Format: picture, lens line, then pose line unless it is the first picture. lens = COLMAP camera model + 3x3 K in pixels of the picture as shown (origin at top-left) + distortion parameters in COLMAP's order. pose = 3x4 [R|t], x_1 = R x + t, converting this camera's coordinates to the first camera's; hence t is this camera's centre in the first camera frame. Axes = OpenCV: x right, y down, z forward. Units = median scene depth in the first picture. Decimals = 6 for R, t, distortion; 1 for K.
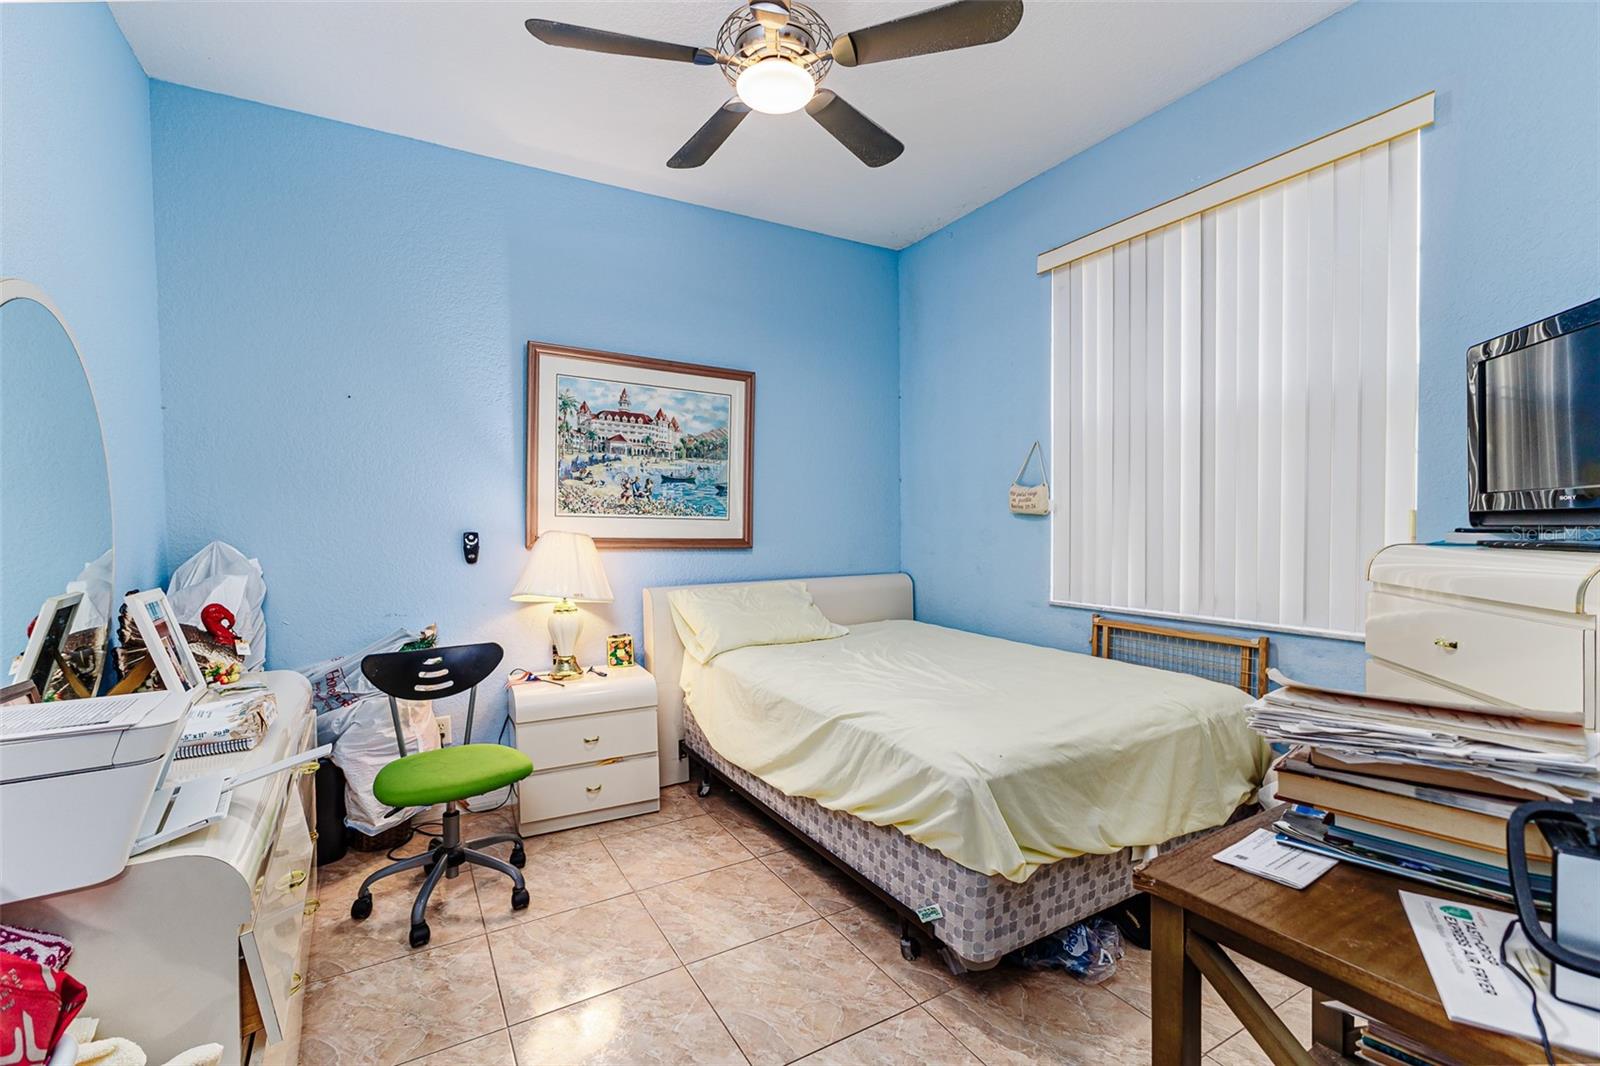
lens RADIAL K [[697.4, 0, 799.0], [0, 697.4, 531.8], [0, 0, 1]] dist [-0.000632, 0.000100]
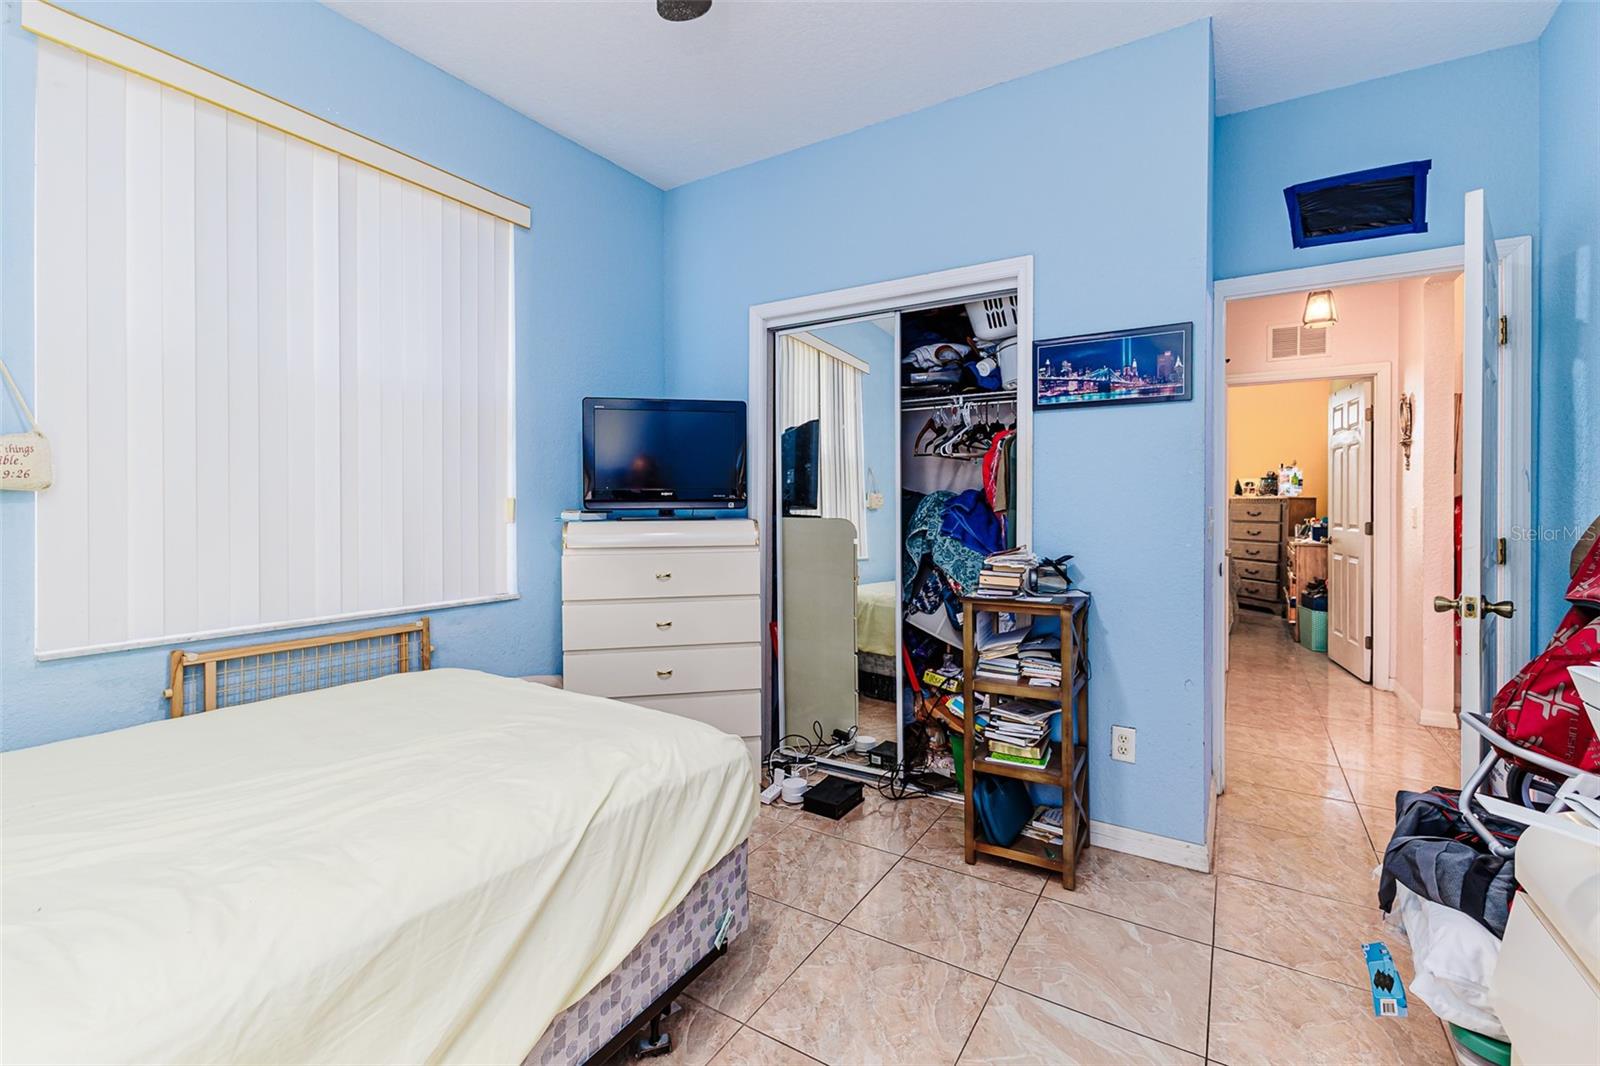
lens RADIAL K [[697.4, 0, 792.0], [0, 697.4, 502.3], [0, 0, 1]] dist [-0.000632, 0.000100]
pose [[-0.451778, 0.011450, 0.892057, -0.507217], [0.017377, 0.999841, -0.004033, -0.006492], [-0.891961, 0.013679, -0.451905, 0.992416]]
